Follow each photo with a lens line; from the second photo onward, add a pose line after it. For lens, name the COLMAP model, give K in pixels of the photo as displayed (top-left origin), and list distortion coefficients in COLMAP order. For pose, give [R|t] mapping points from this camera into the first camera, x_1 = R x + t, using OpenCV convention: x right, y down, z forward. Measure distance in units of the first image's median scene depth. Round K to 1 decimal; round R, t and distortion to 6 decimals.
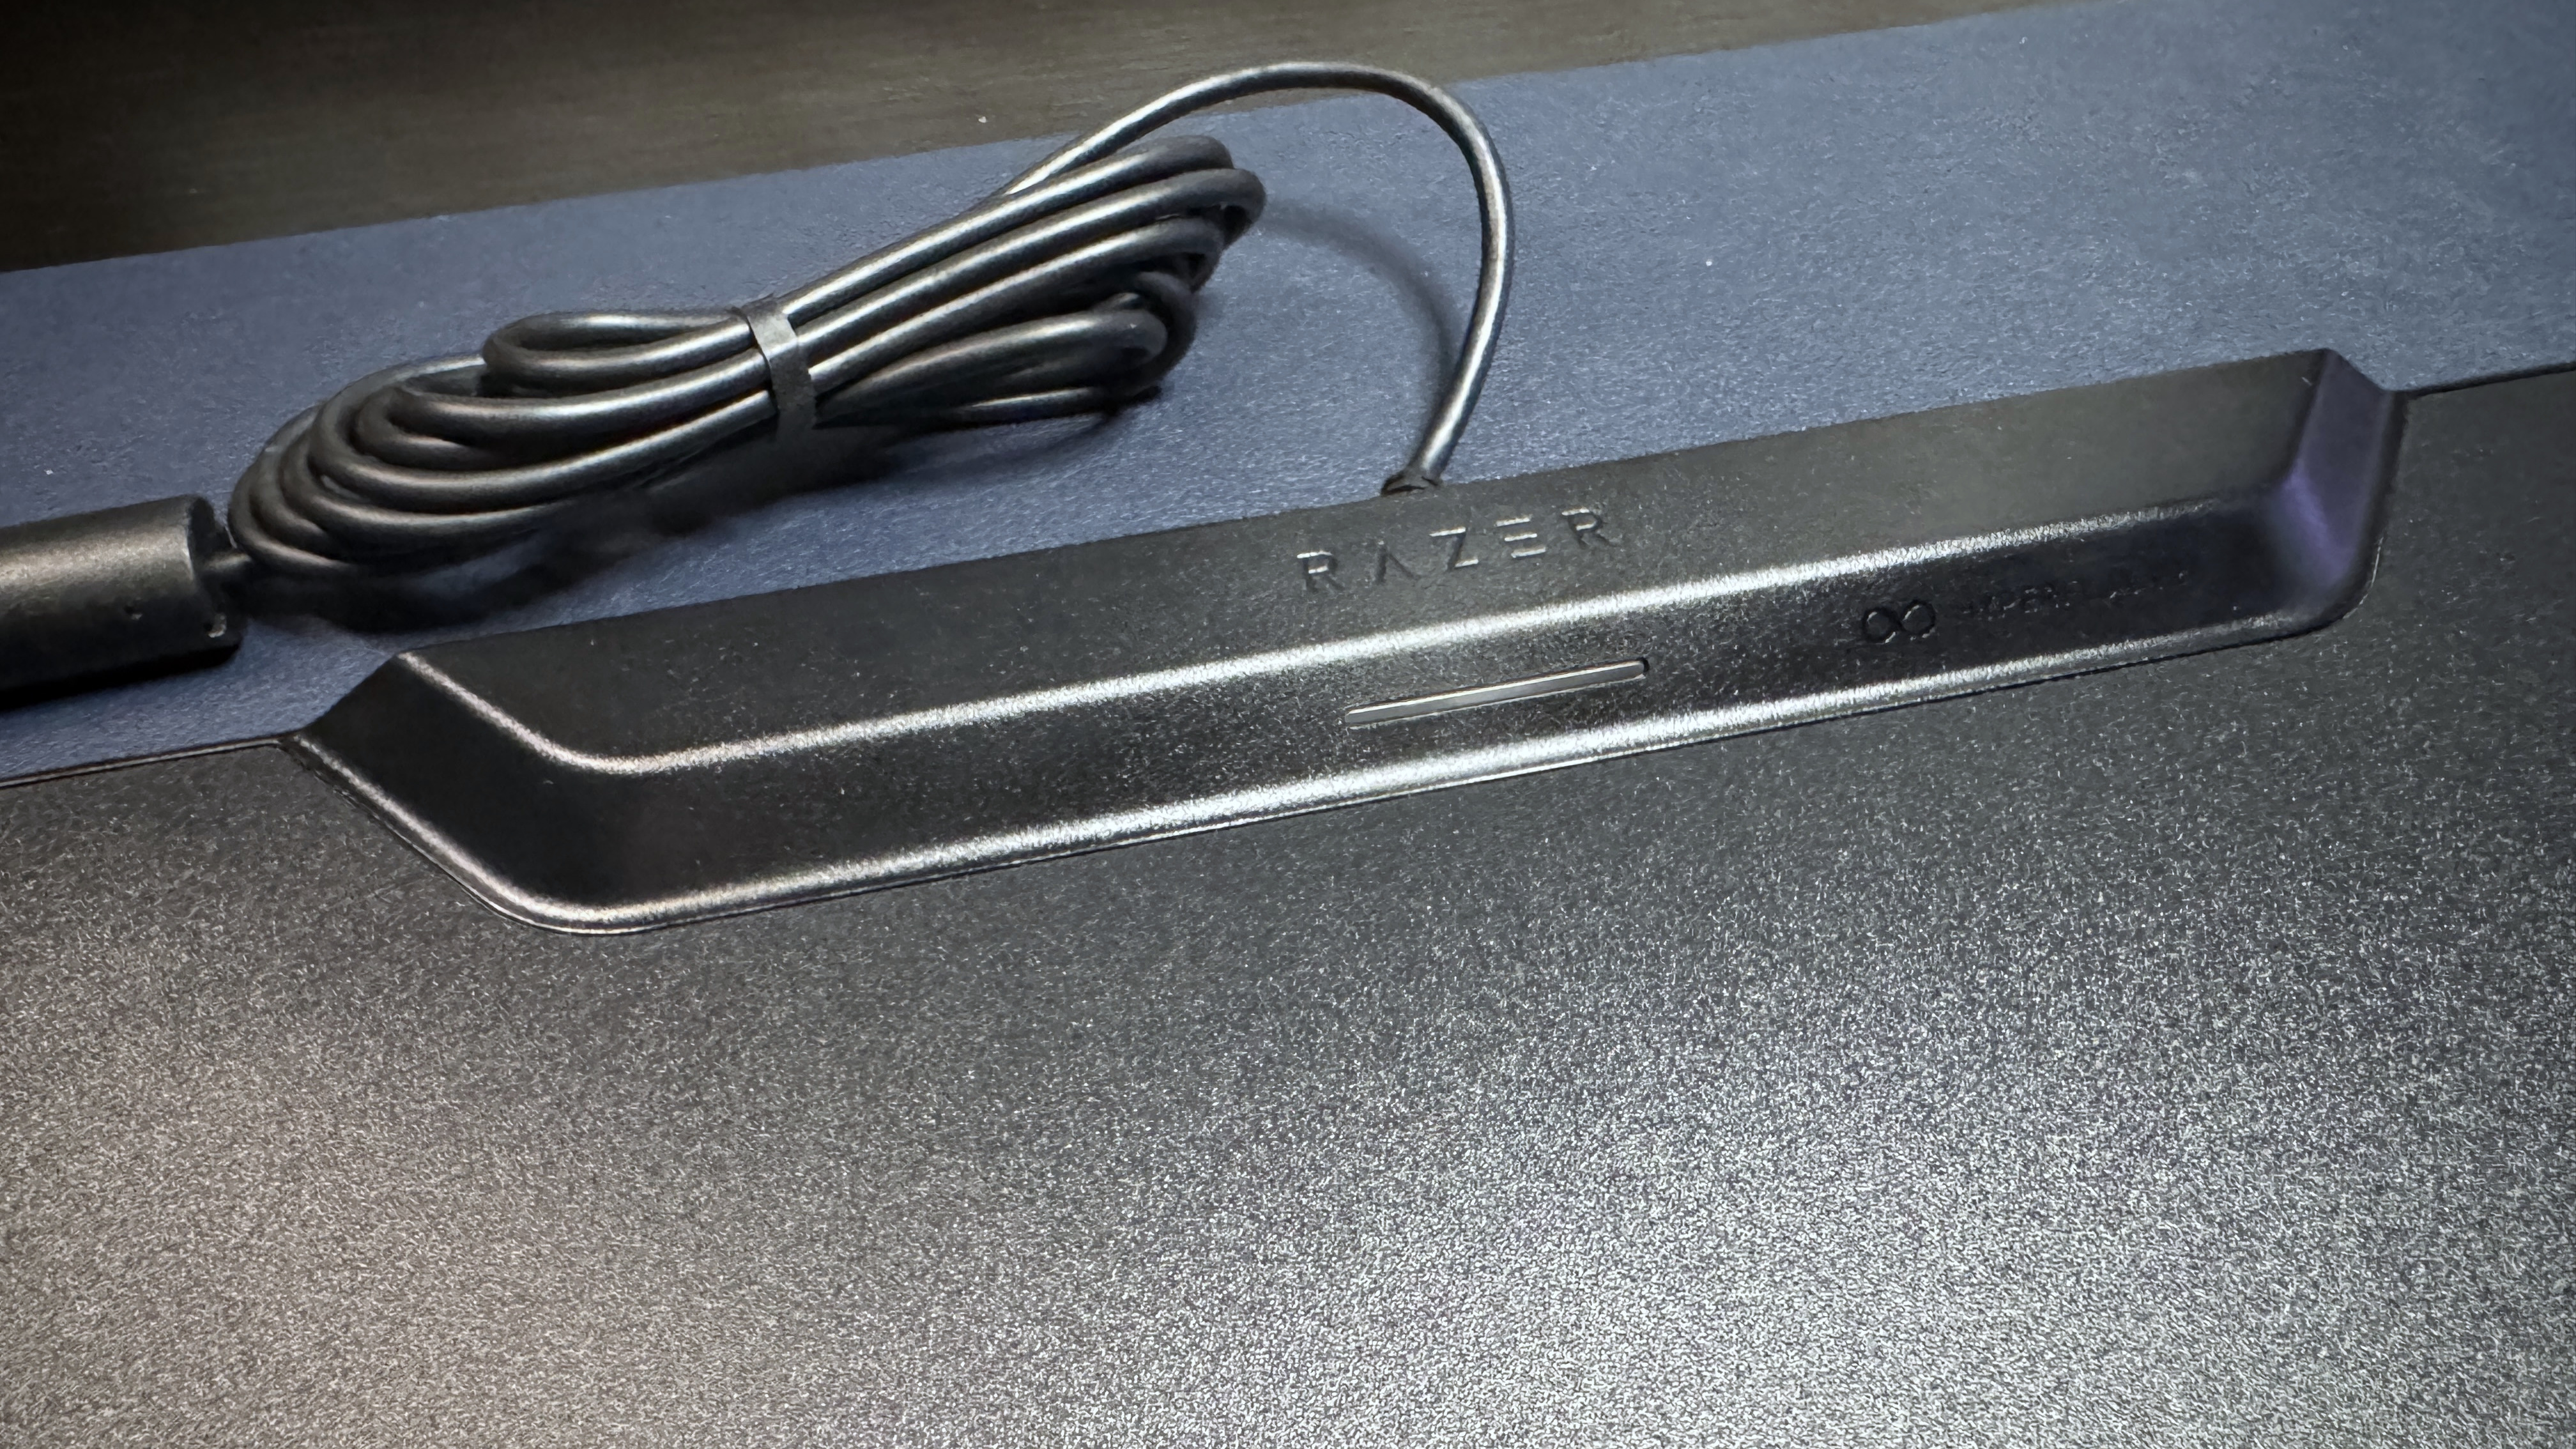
lens RADIAL K [[1857.8, 0, 1288.0], [0, 1857.8, 724.5], [0, 0, 1]] dist [-0.000139, 0.003641]
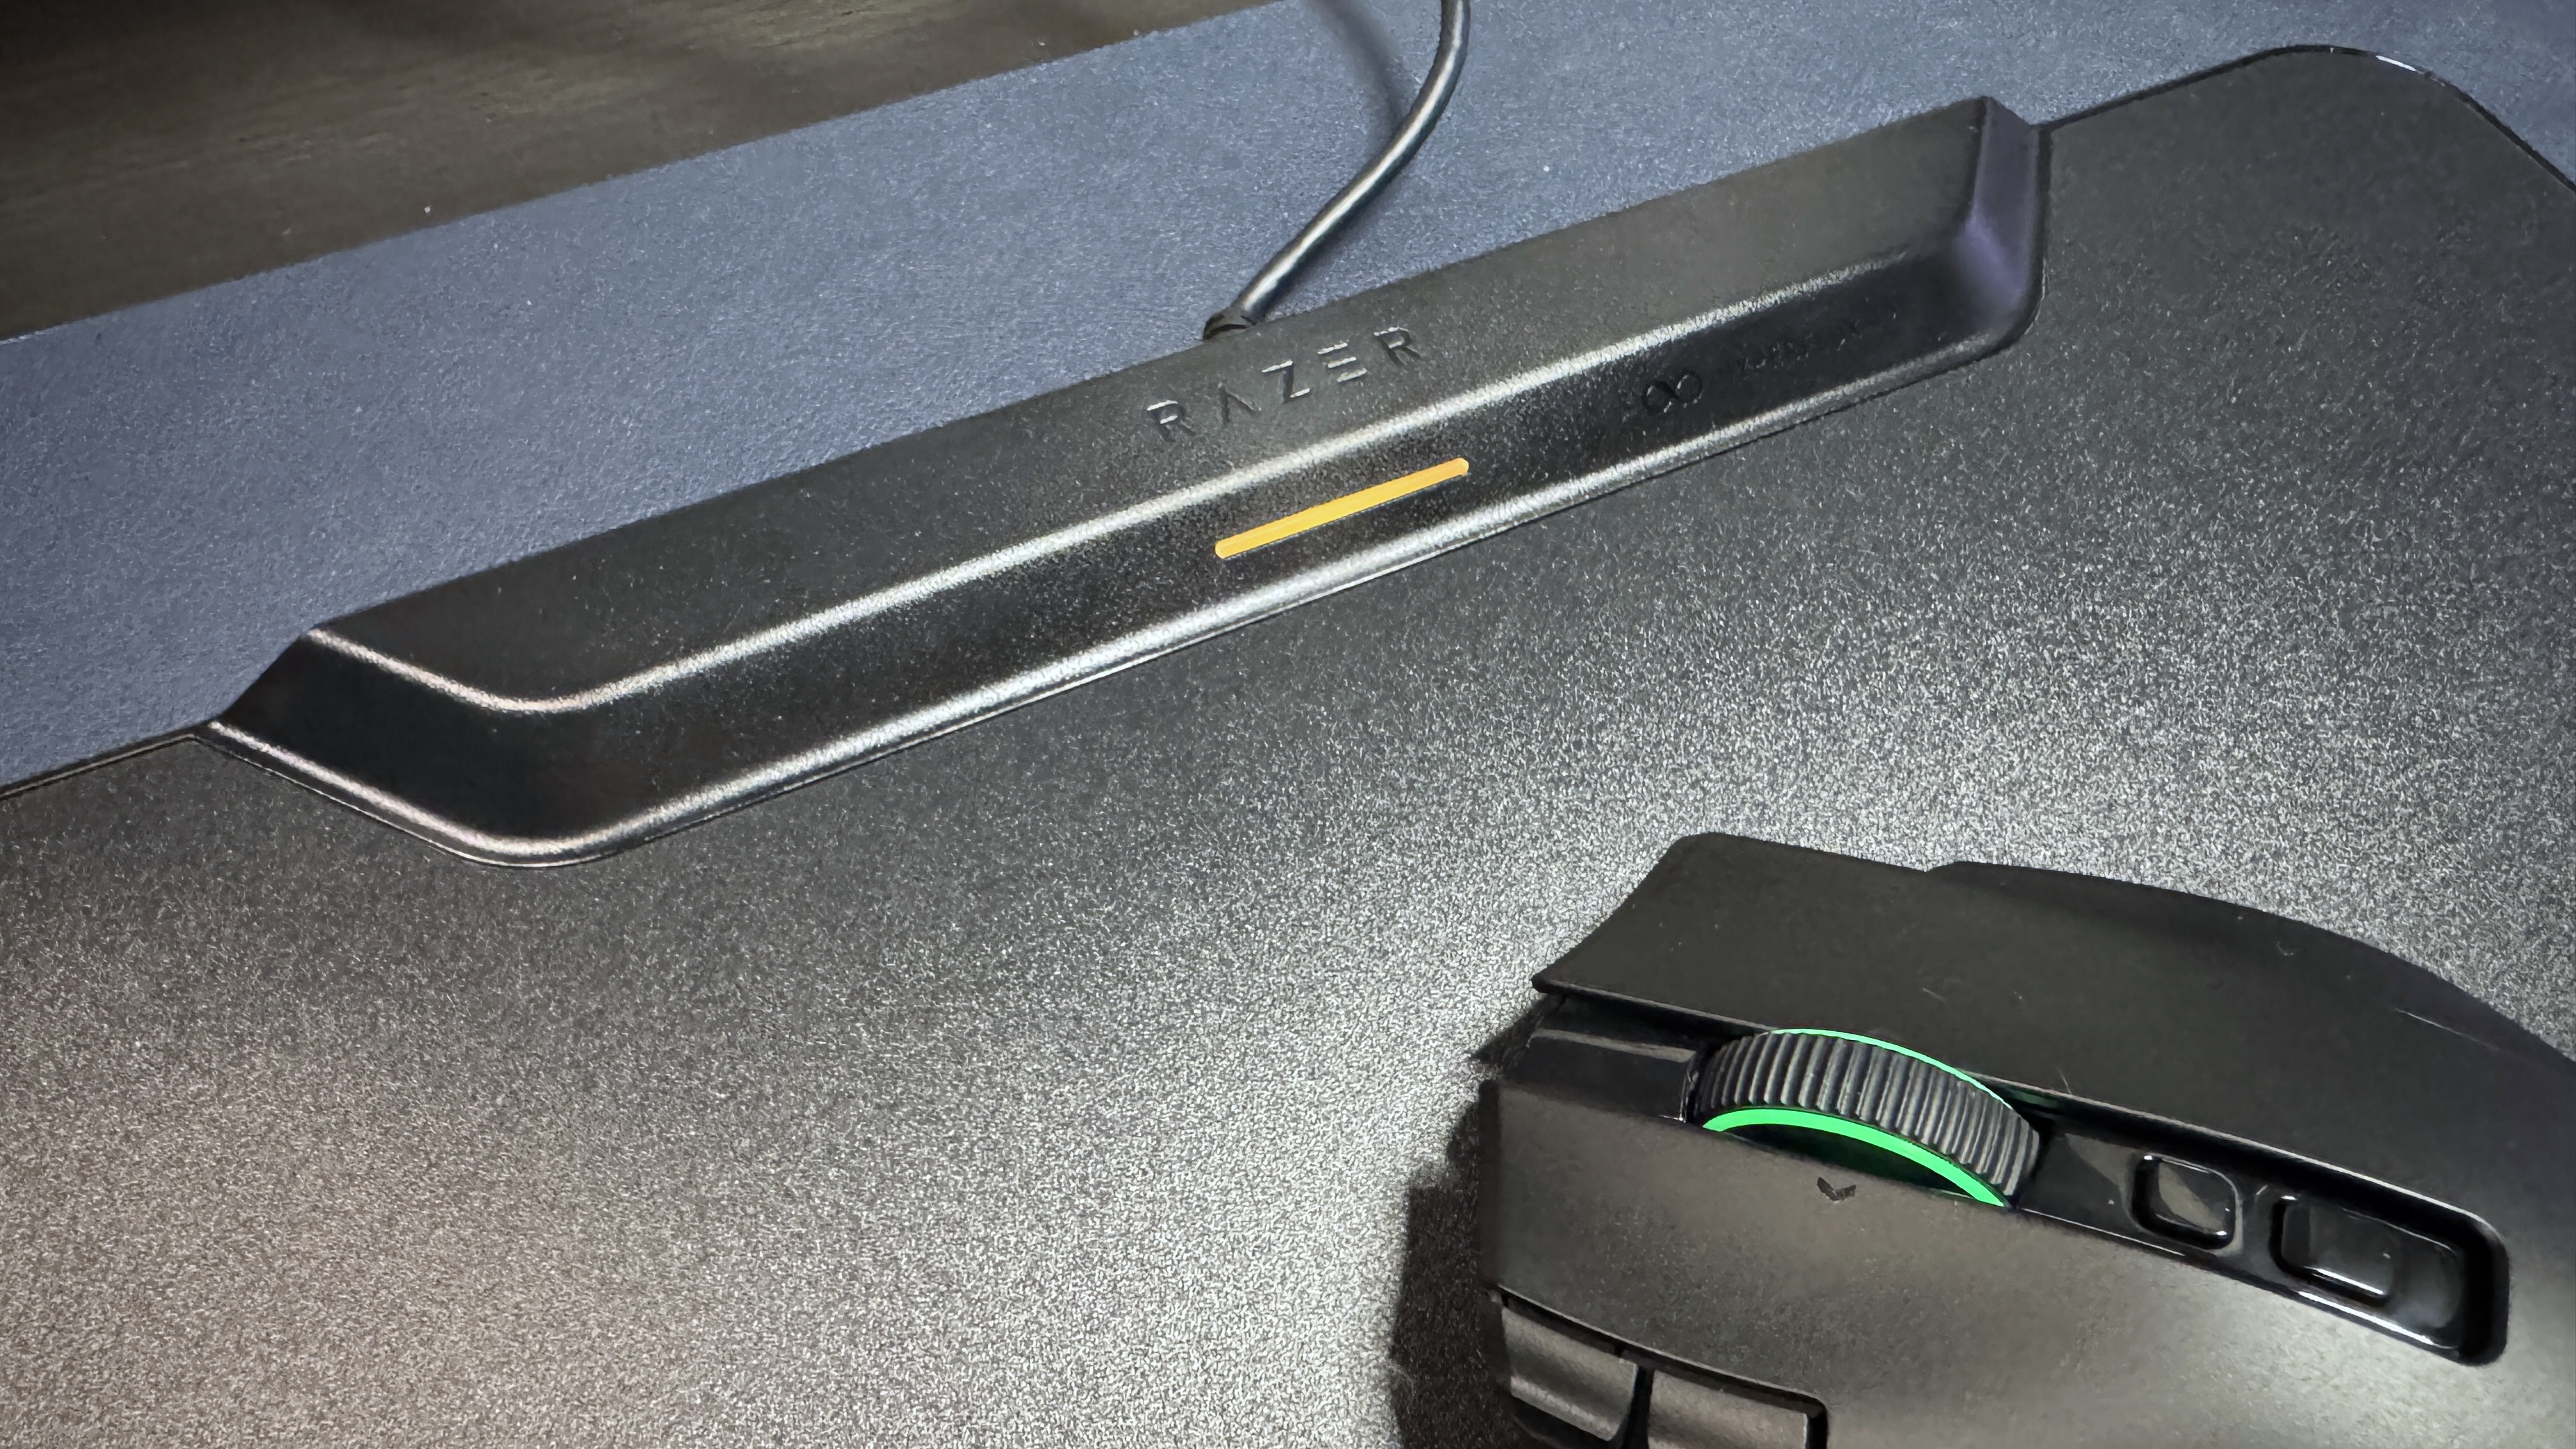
lens RADIAL K [[1857.8, 0, 1288.0], [0, 1857.8, 724.5], [0, 0, 1]] dist [-0.000139, 0.003641]
pose [[0.972847, -0.166335, 0.160941, -0.124812], [0.145258, 0.980148, 0.134946, -0.046139], [-0.180192, -0.107904, 0.977695, -0.096278]]
